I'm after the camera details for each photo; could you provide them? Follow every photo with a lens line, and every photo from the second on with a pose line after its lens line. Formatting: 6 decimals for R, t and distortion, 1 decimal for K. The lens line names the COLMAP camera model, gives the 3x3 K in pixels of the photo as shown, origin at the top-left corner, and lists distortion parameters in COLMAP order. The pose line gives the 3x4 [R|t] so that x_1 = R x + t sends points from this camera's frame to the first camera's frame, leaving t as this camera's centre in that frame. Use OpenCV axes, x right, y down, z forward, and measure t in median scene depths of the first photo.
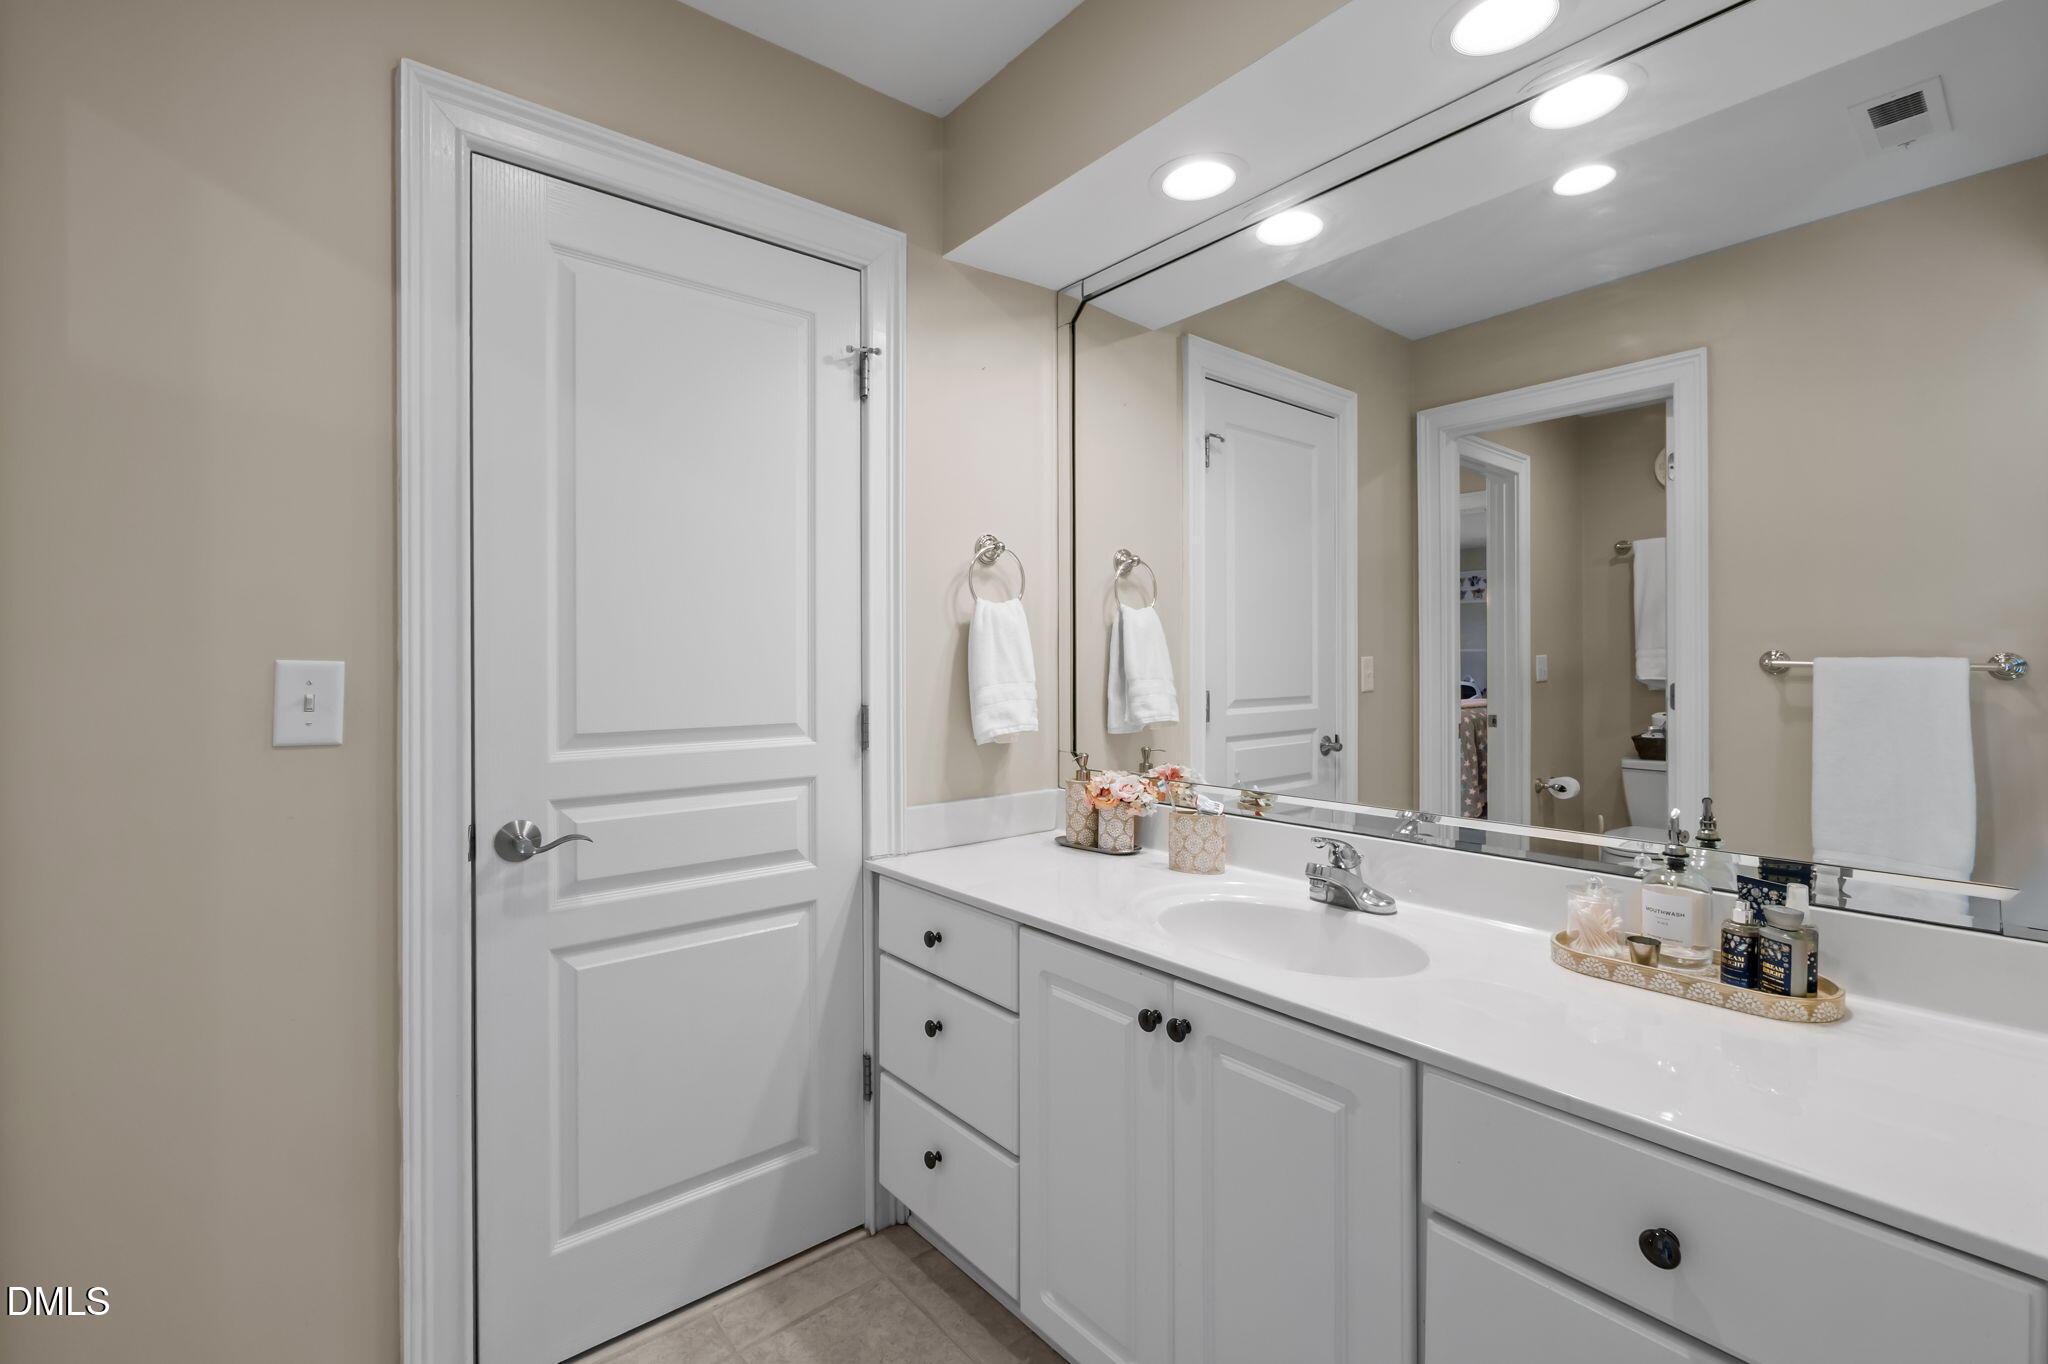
lens RADIAL K [[882.3, 0, 1019.4], [0, 882.3, 675.9], [0, 0, 1]] dist [-0.000116, 0.000032]
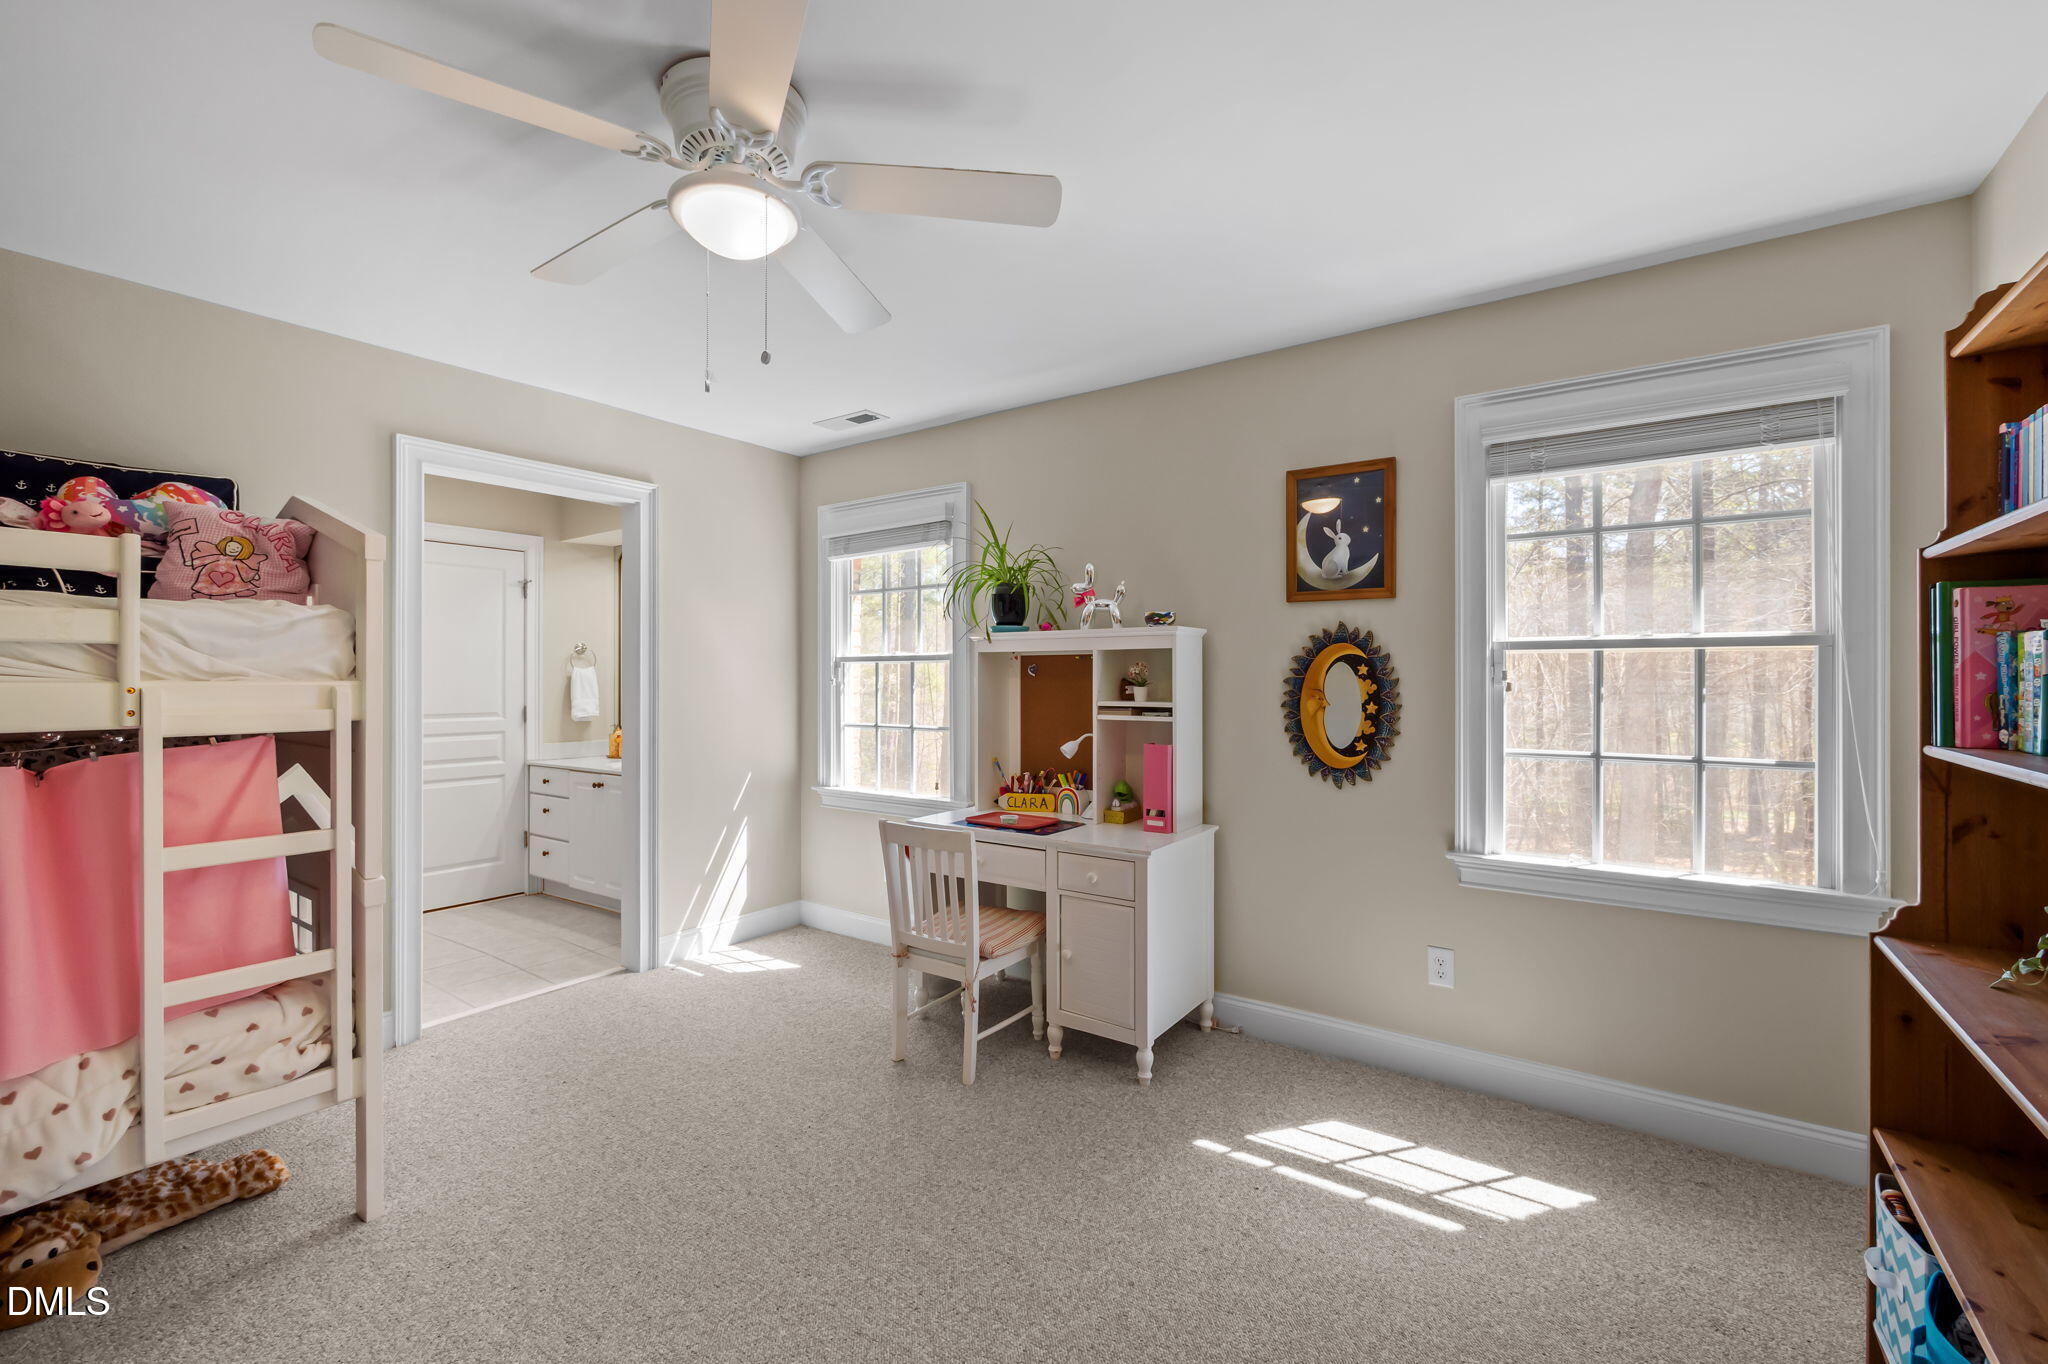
lens RADIAL K [[853.5, 0, 1024.0], [0, 853.5, 682.0], [0, 0, 1]] dist [0.001146, 0.000074]
pose [[0.965300, 0.001966, 0.261135, 0.640646], [0.001903, 0.999892, -0.014563, -0.002011], [-0.261136, 0.014555, 0.965192, -2.020340]]
